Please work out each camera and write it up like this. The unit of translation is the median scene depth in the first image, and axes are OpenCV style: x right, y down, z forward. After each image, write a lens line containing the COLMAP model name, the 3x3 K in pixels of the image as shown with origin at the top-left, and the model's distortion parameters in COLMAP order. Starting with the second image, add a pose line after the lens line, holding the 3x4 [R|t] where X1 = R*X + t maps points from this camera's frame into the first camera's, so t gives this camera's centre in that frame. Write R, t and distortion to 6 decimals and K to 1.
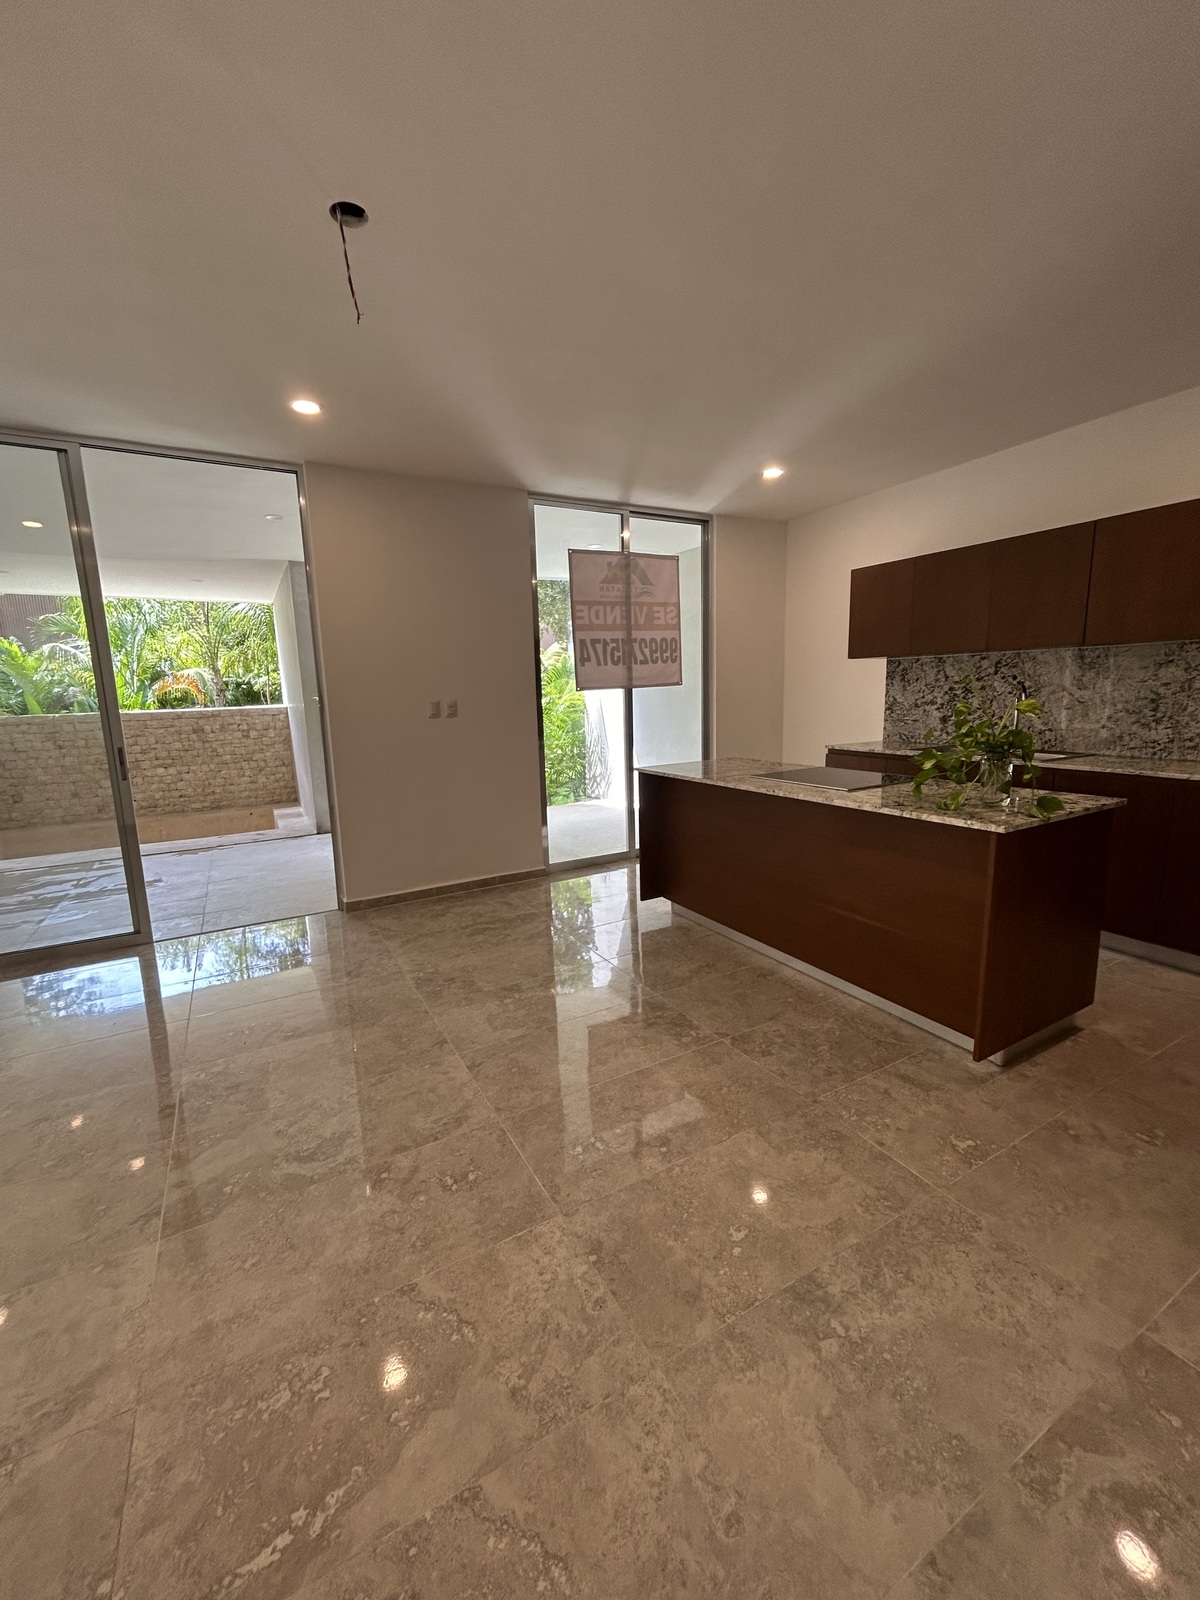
lens RADIAL K [[653.2, 0, 599.8], [0, 653.2, 802.0], [0, 0, 1]] dist [0.000891, -0.000778]
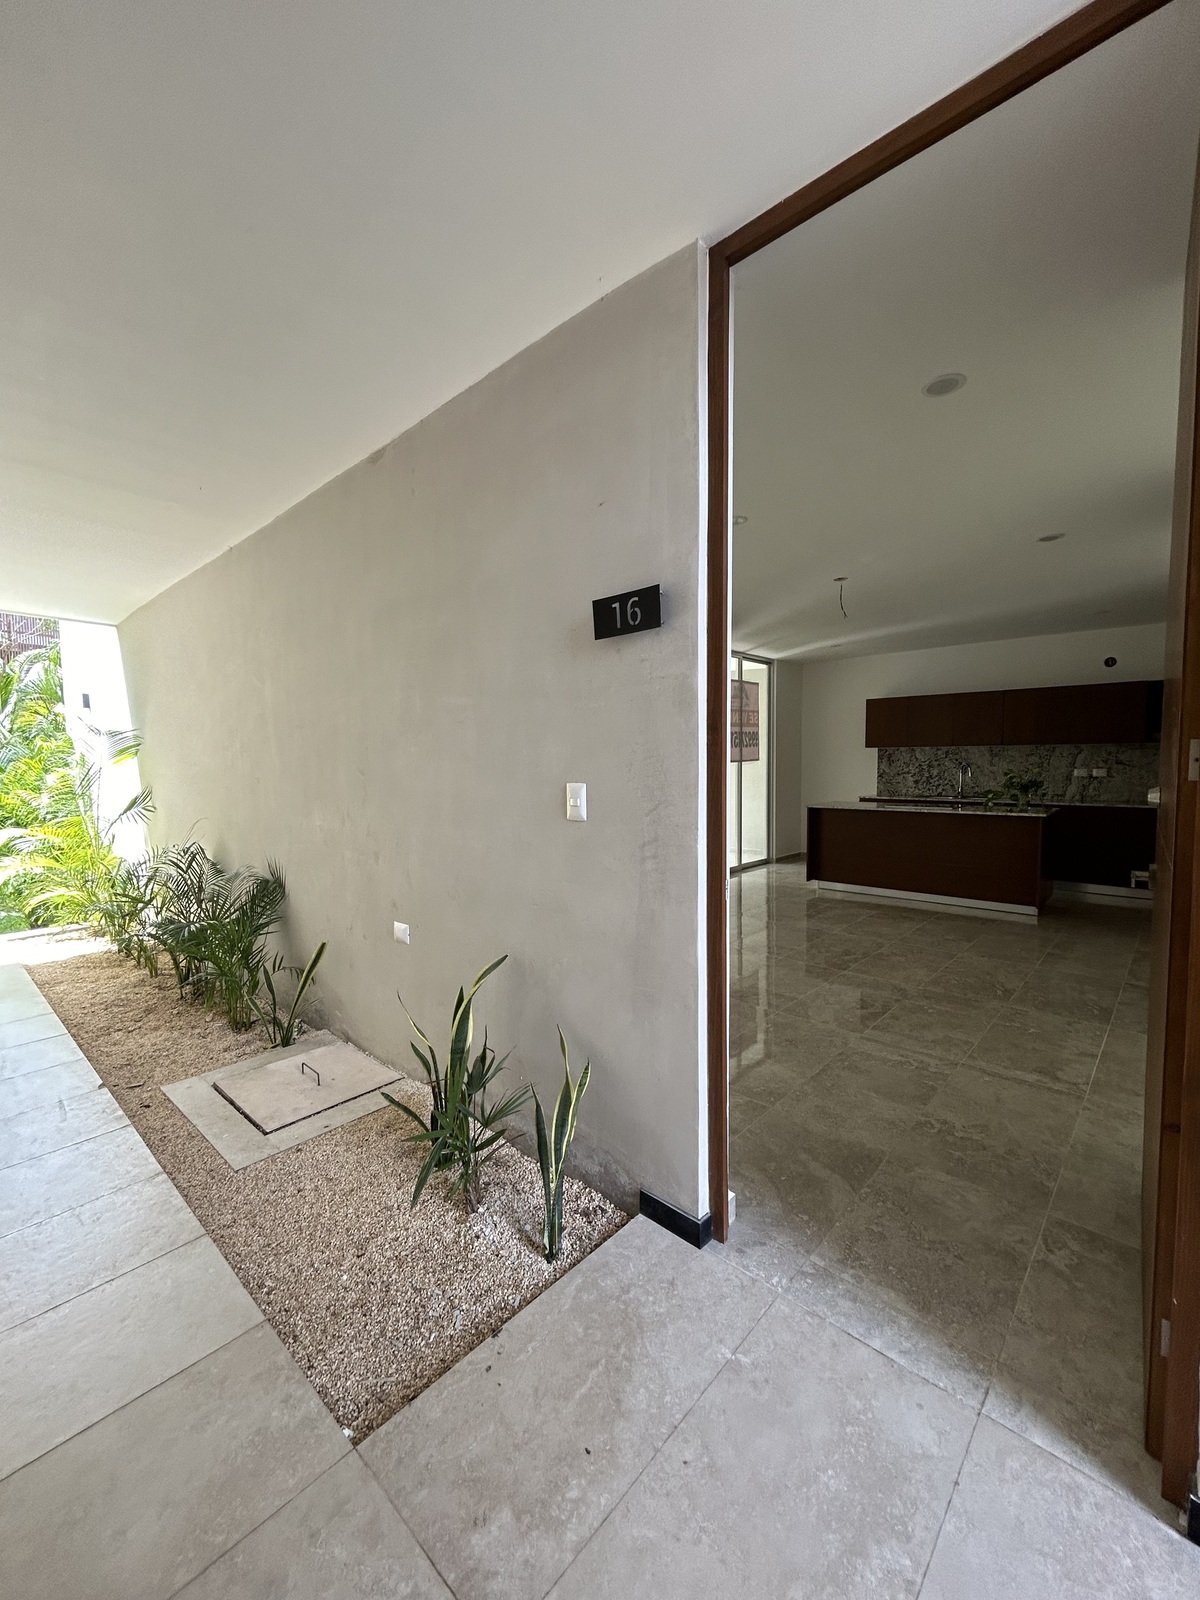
lens RADIAL K [[653.2, 0, 597.5], [0, 653.2, 803.1], [0, 0, 1]] dist [0.000891, -0.000778]
pose [[0.949595, -0.002075, 0.313473, -1.035926], [0.037359, 0.993600, -0.106595, 0.109778], [-0.311245, 0.112933, 0.943595, -0.513159]]
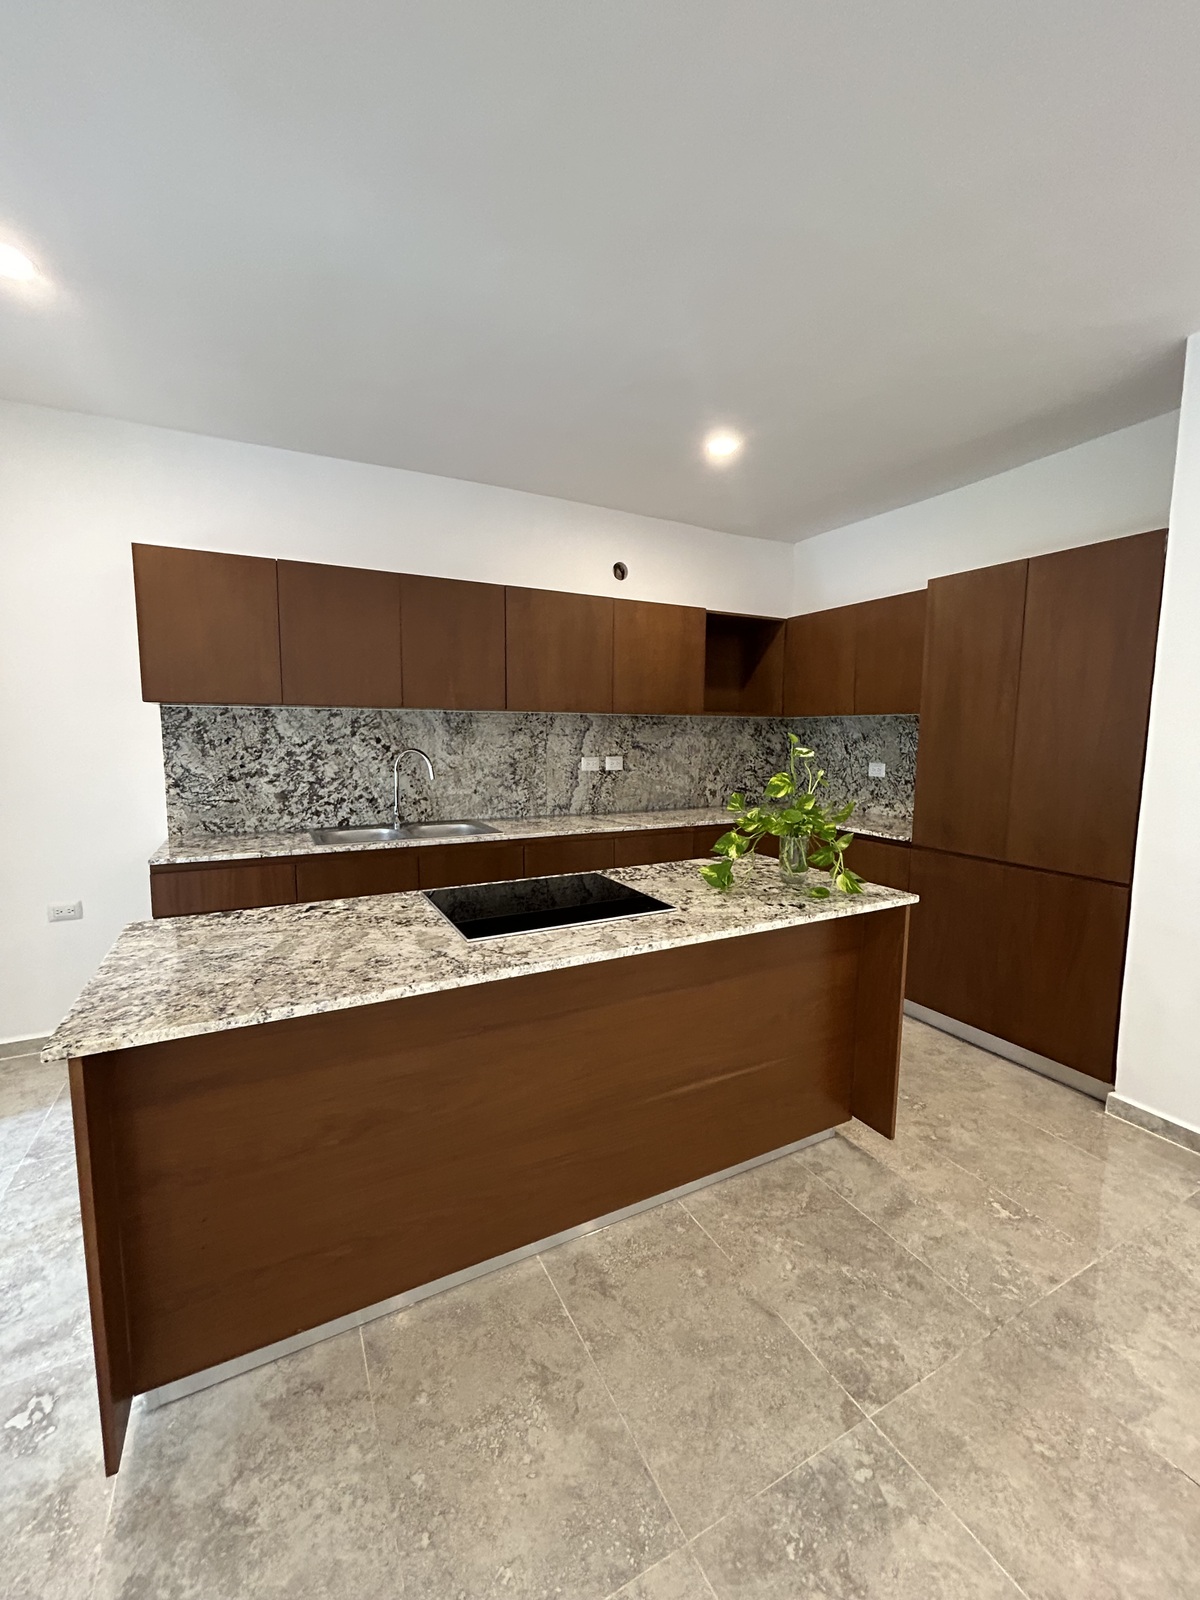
lens RADIAL K [[653.2, 0, 594.0], [0, 653.2, 800.3], [0, 0, 1]] dist [0.000891, -0.000778]
pose [[0.027227, -0.076971, 0.996662, -0.203074], [0.166761, 0.983409, 0.071392, -0.134166], [-0.985621, 0.164260, 0.039611, 0.736043]]
